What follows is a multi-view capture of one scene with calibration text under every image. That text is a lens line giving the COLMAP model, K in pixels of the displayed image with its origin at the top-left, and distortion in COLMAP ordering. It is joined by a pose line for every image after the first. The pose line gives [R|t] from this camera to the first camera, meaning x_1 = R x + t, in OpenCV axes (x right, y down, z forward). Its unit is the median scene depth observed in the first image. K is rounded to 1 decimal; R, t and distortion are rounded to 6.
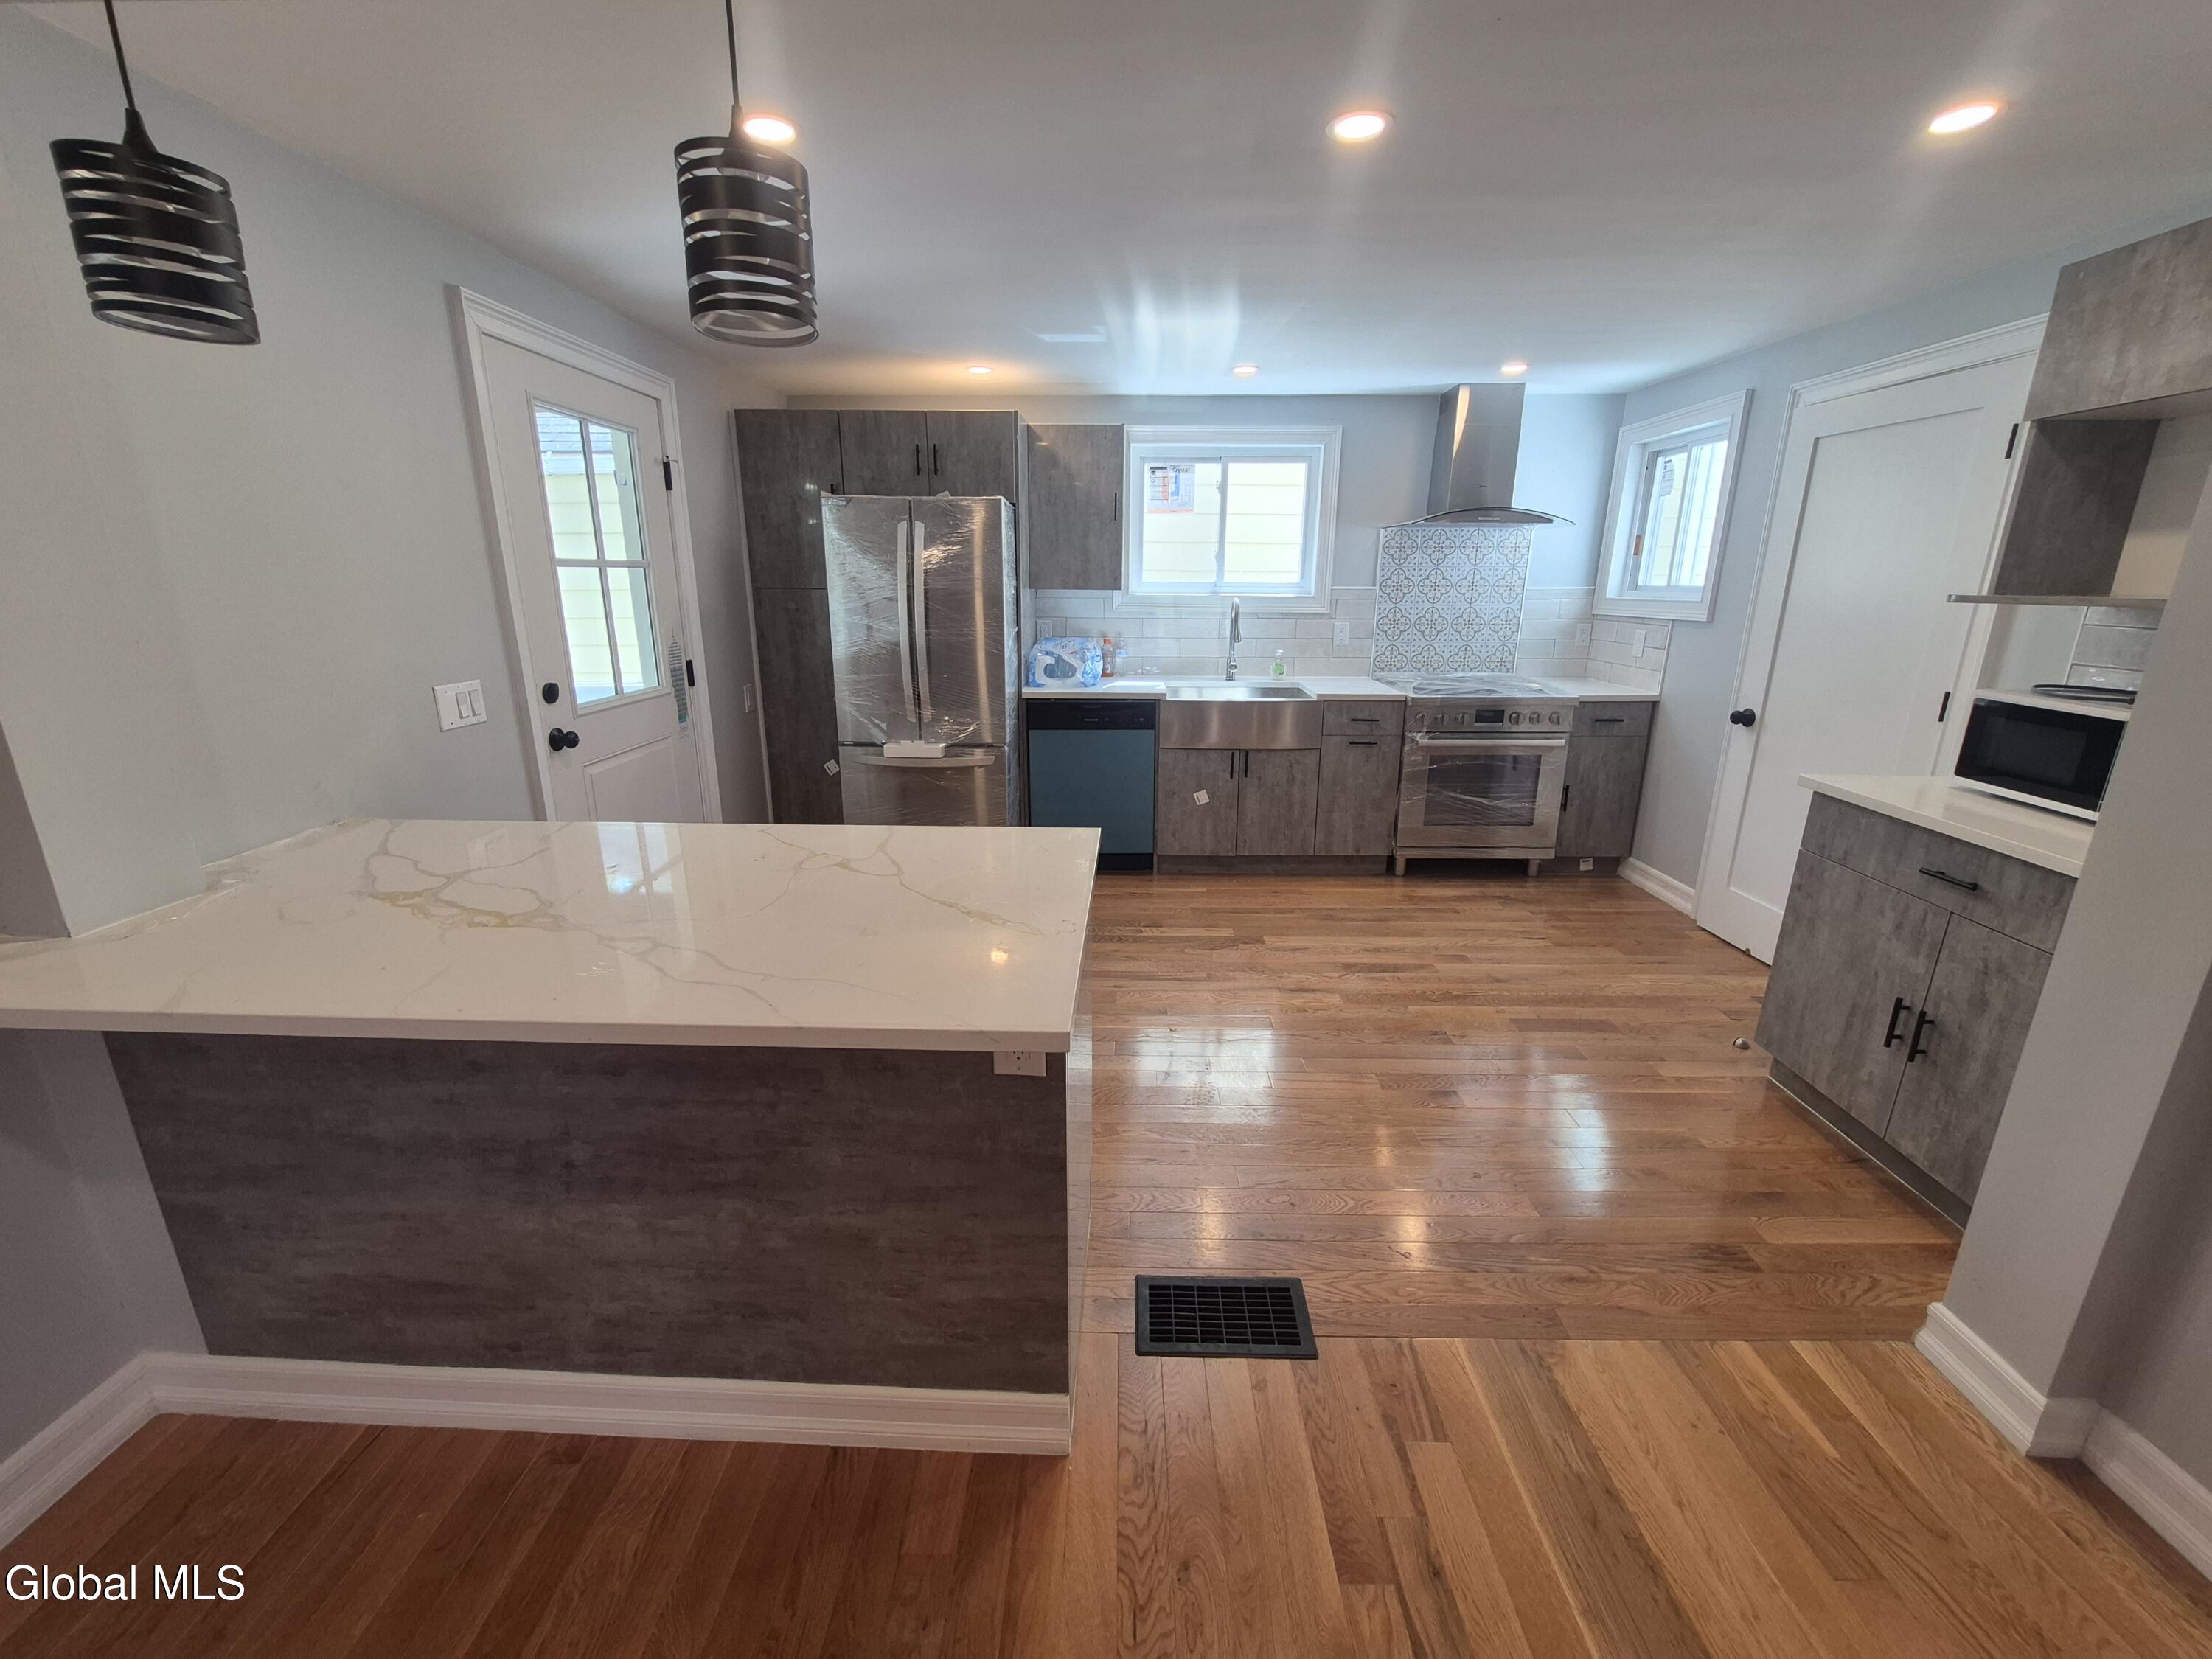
lens RADIAL K [[861.4, 0, 1109.5], [0, 861.4, 795.6], [0, 0, 1]] dist [0.000396, -0.002908]
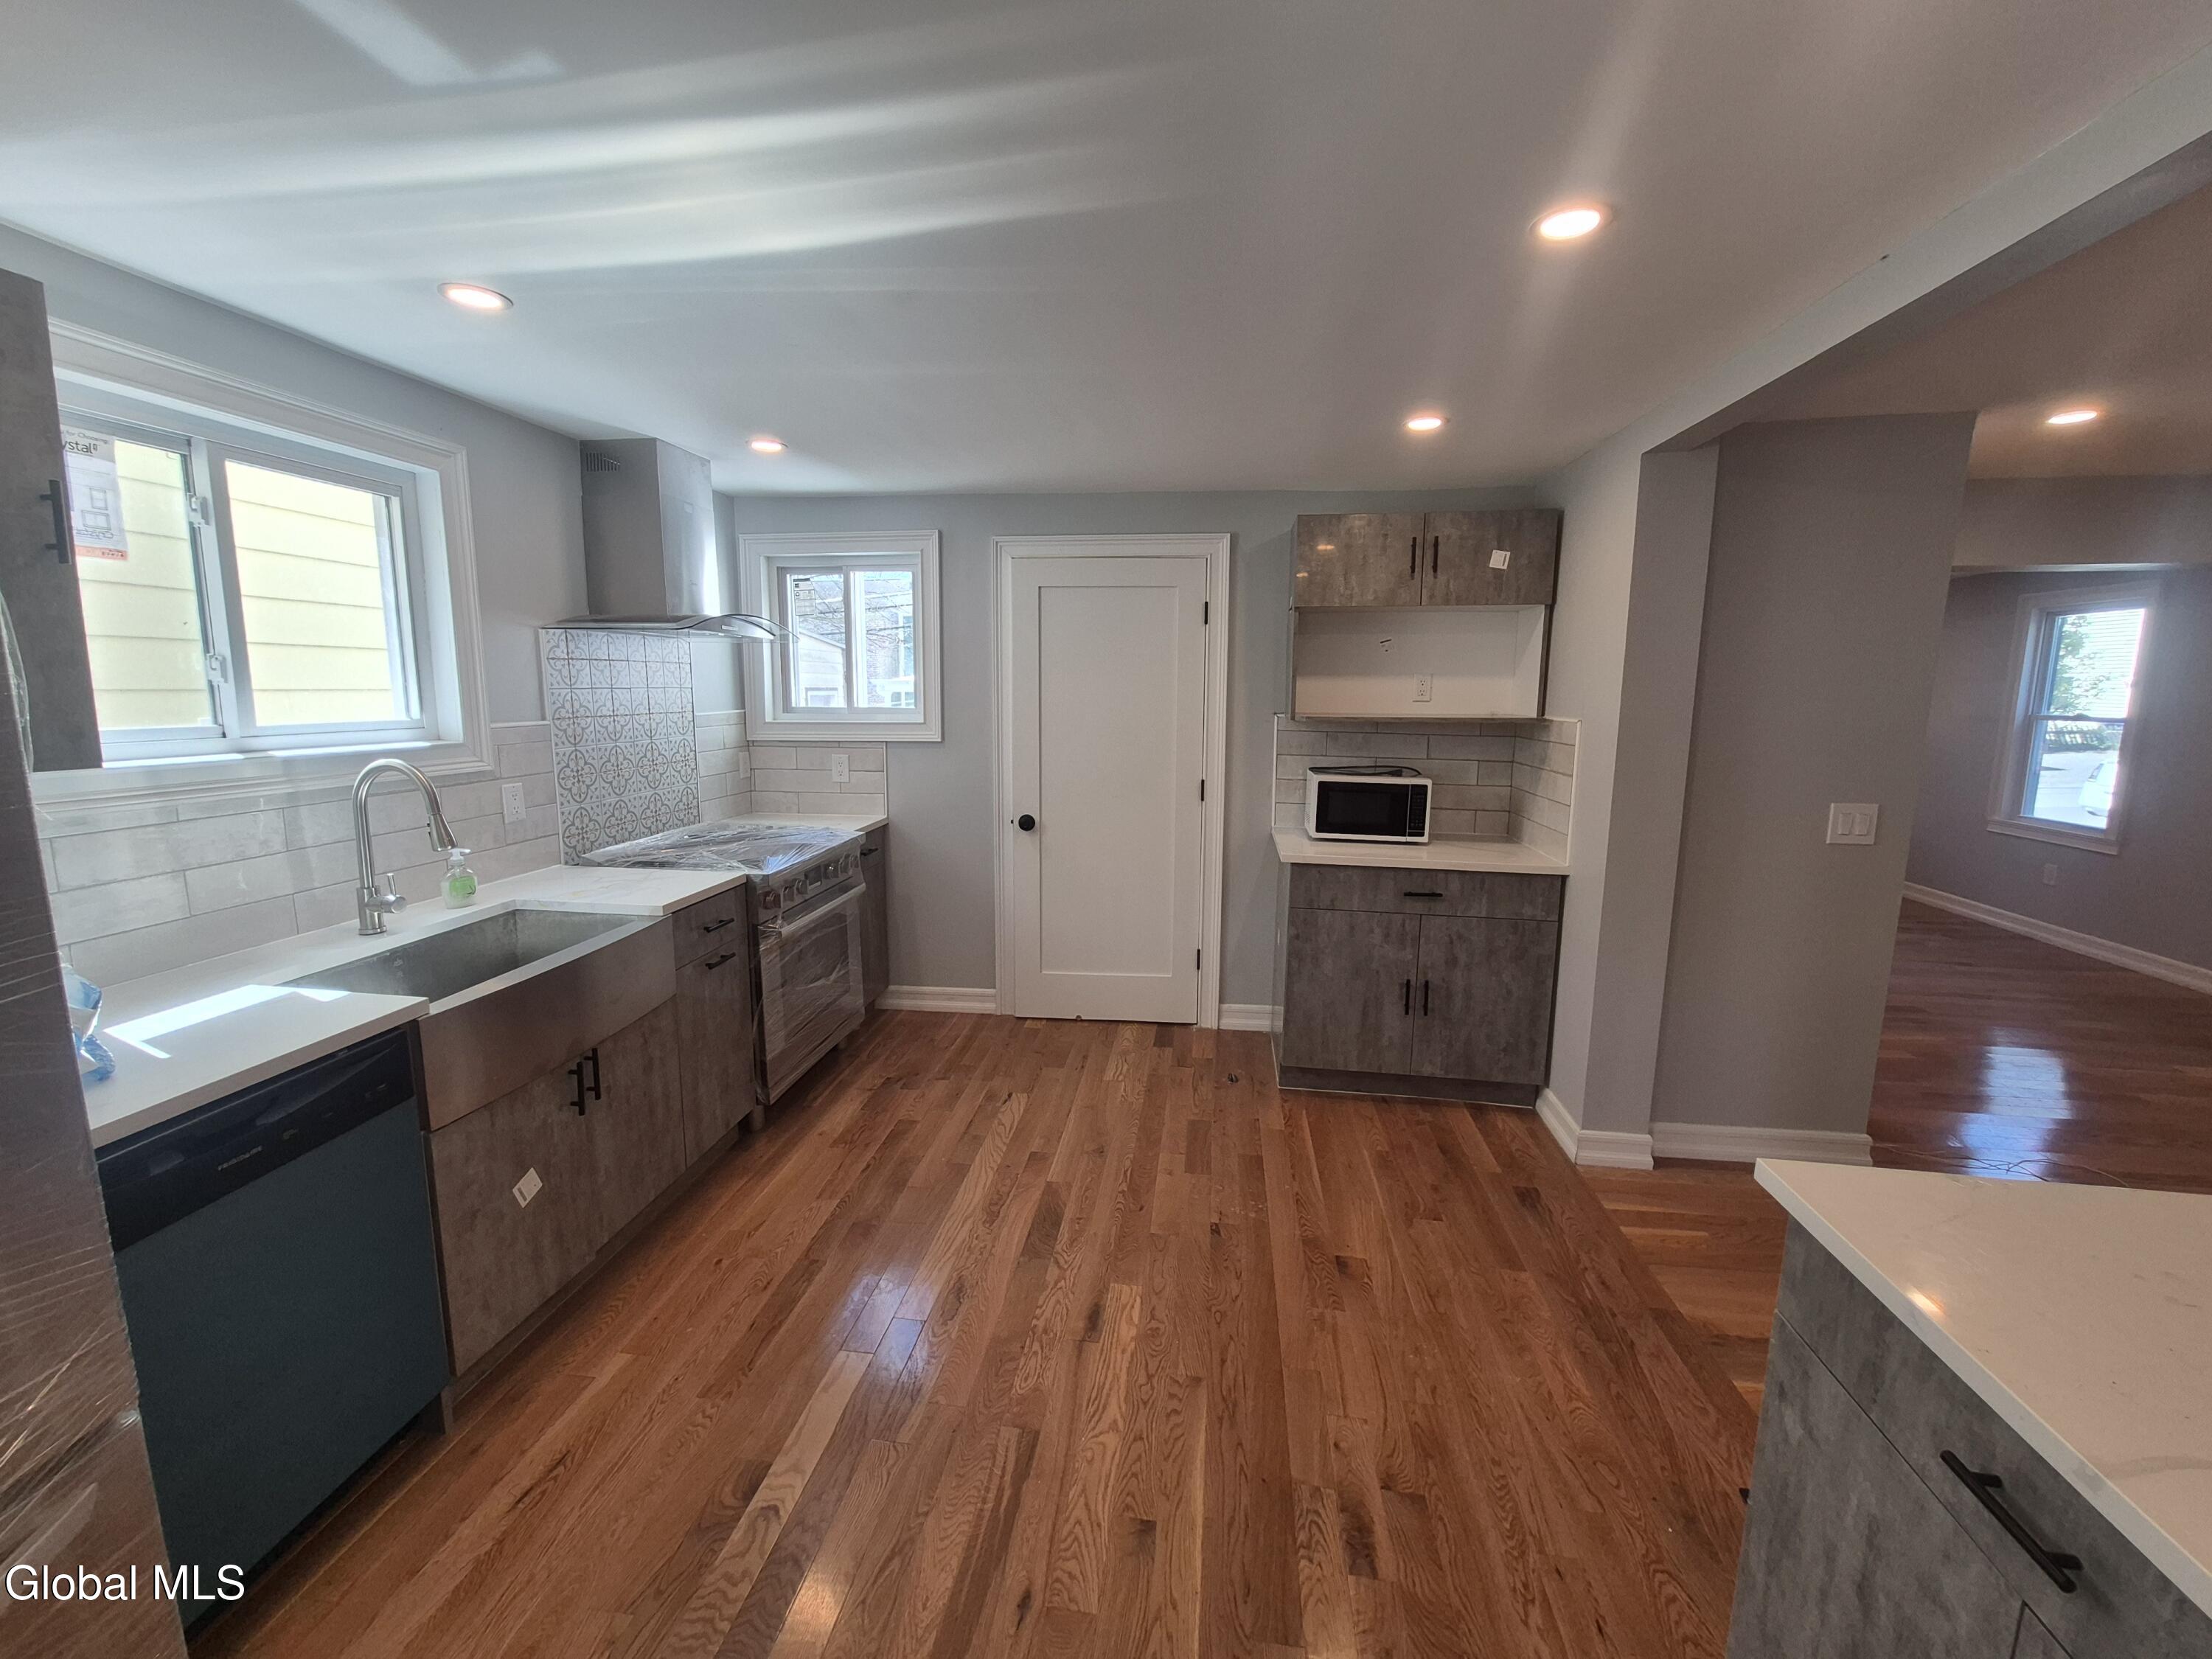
lens RADIAL K [[861.6, 0, 1113.0], [0, 861.6, 803.5], [0, 0, 1]] dist [0.000796, -0.003039]
pose [[0.114215, -0.139877, 0.983560, -0.294996], [0.240738, 0.964427, 0.109201, -0.178878], [-0.963847, 0.224308, 0.143826, 0.616490]]
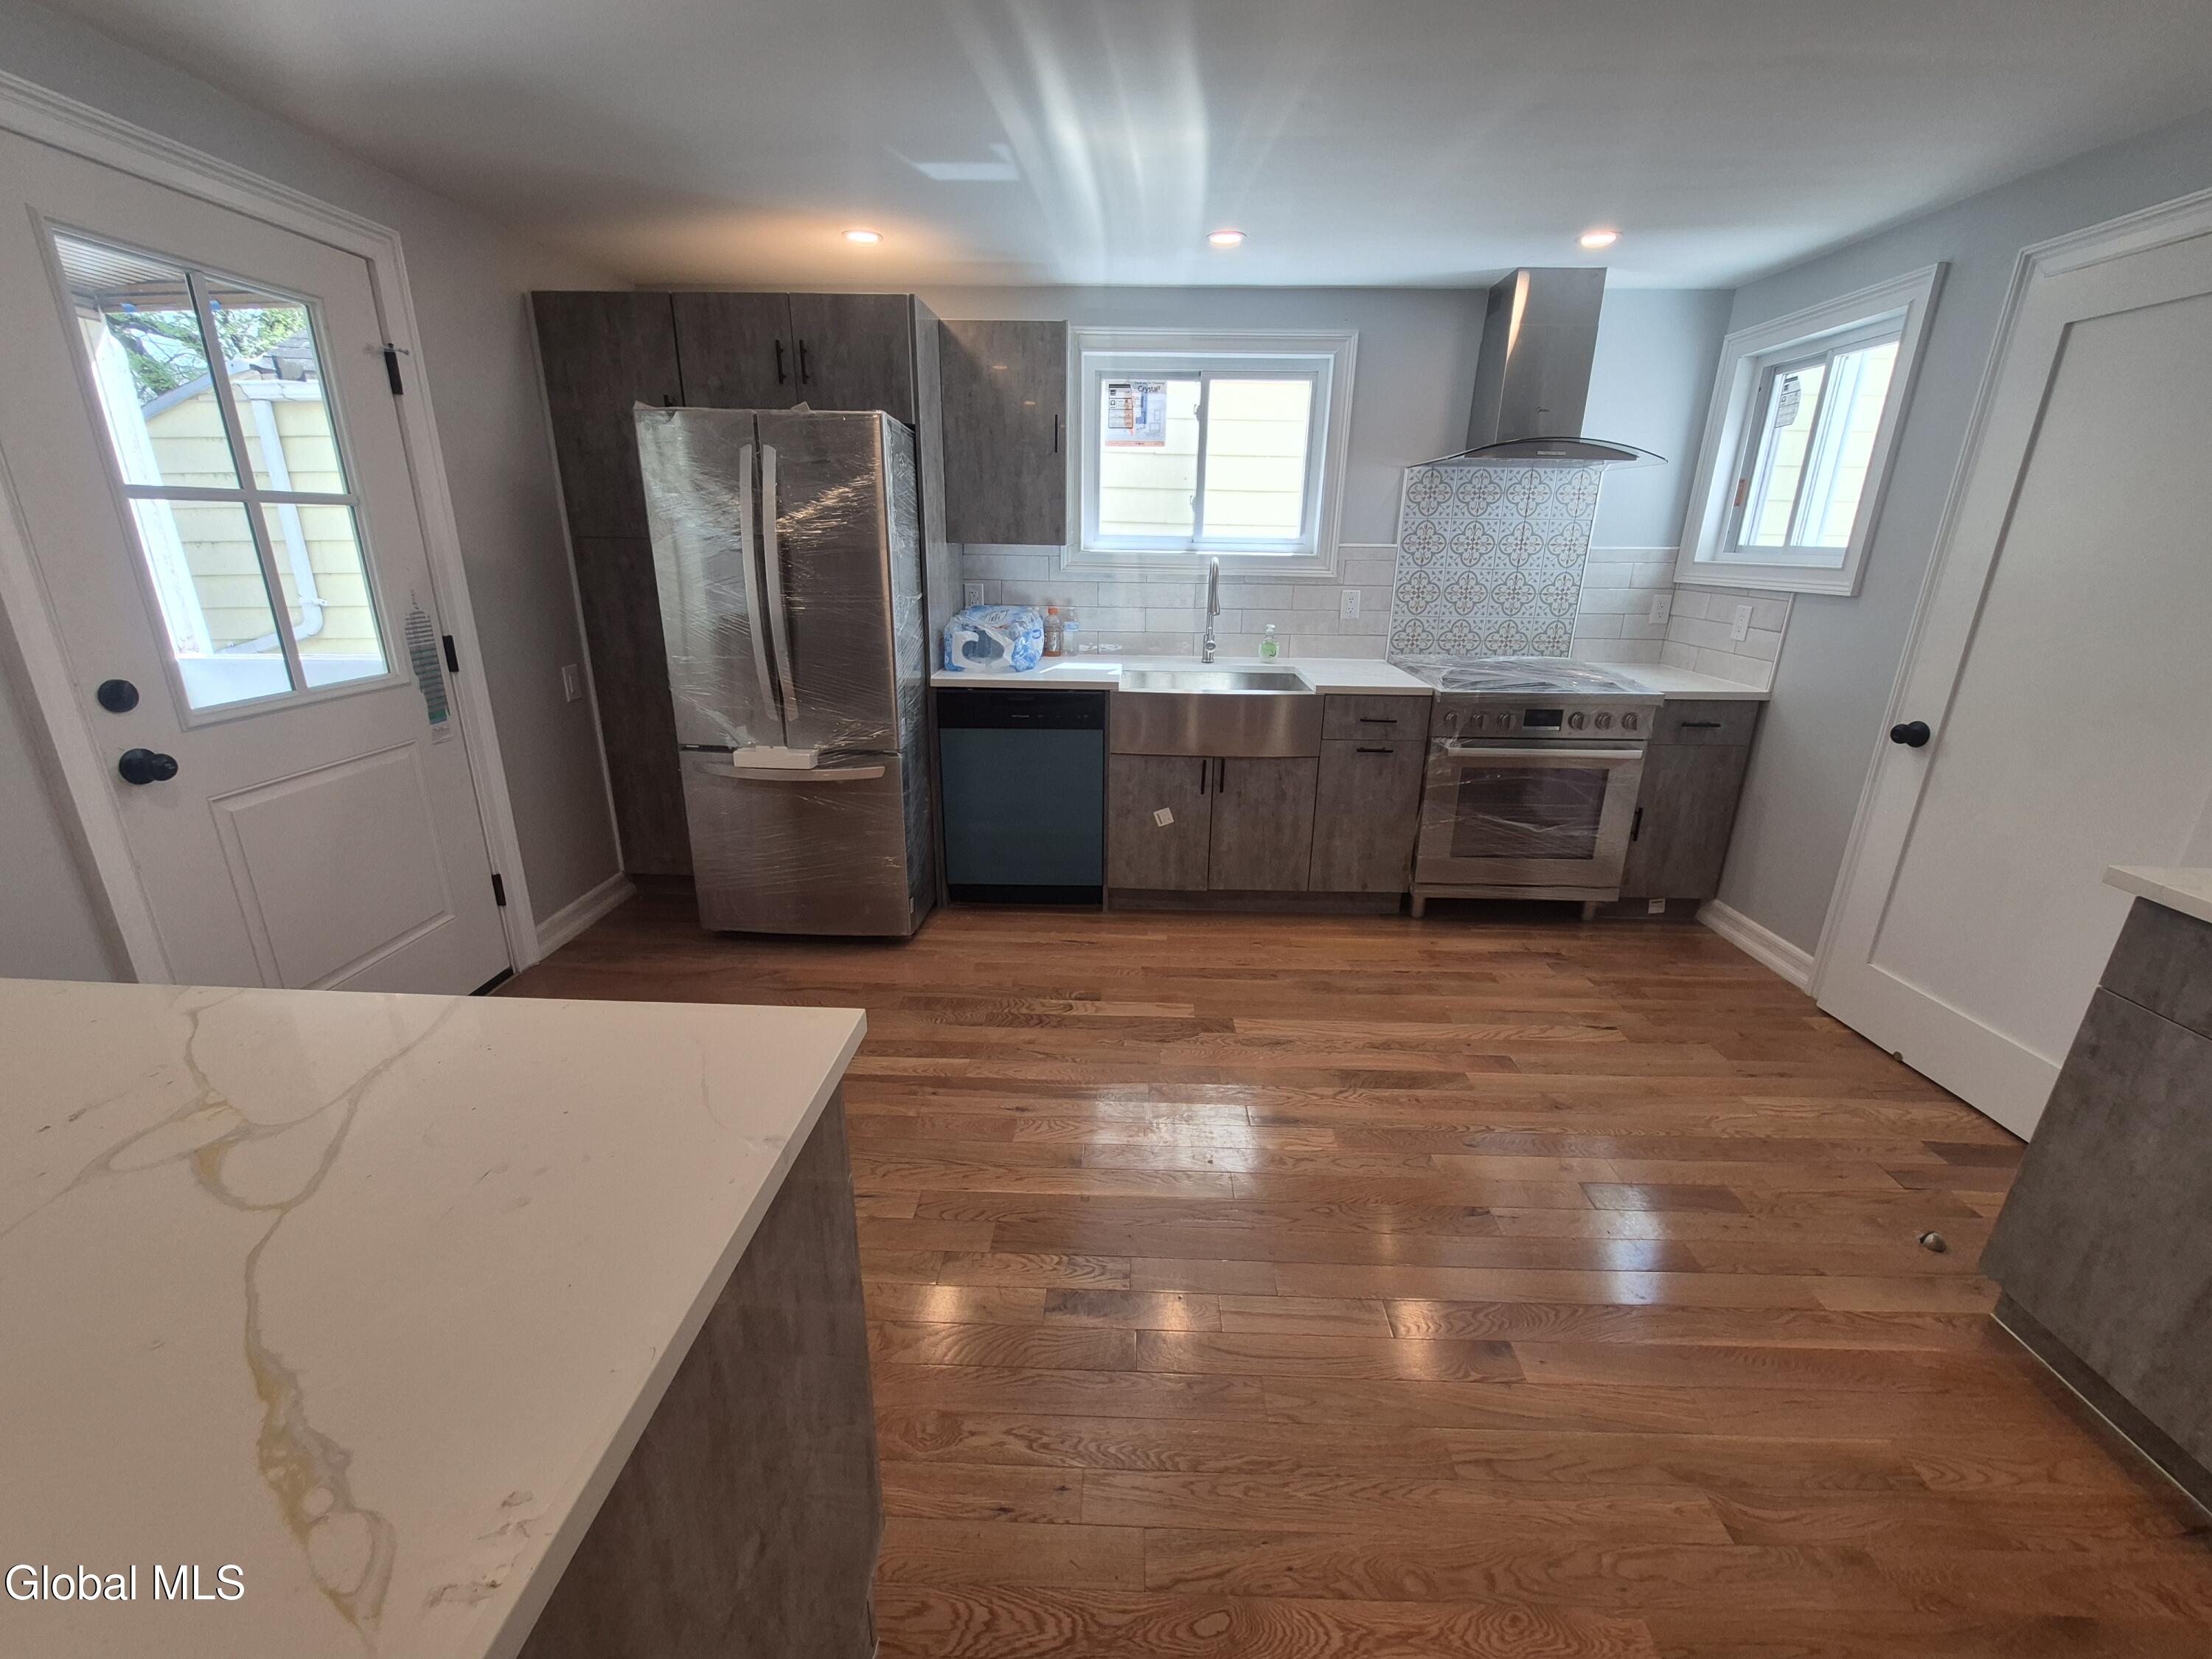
lens RADIAL K [[863.7, 0, 1107.4], [0, 863.7, 799.0], [0, 0, 1]] dist [-0.000462, -0.000254]
pose [[0.999887, 0.012489, -0.008376, 0.065208], [-0.012057, 0.998686, 0.049809, -0.054755], [0.008987, -0.049703, 0.998724, 0.235061]]
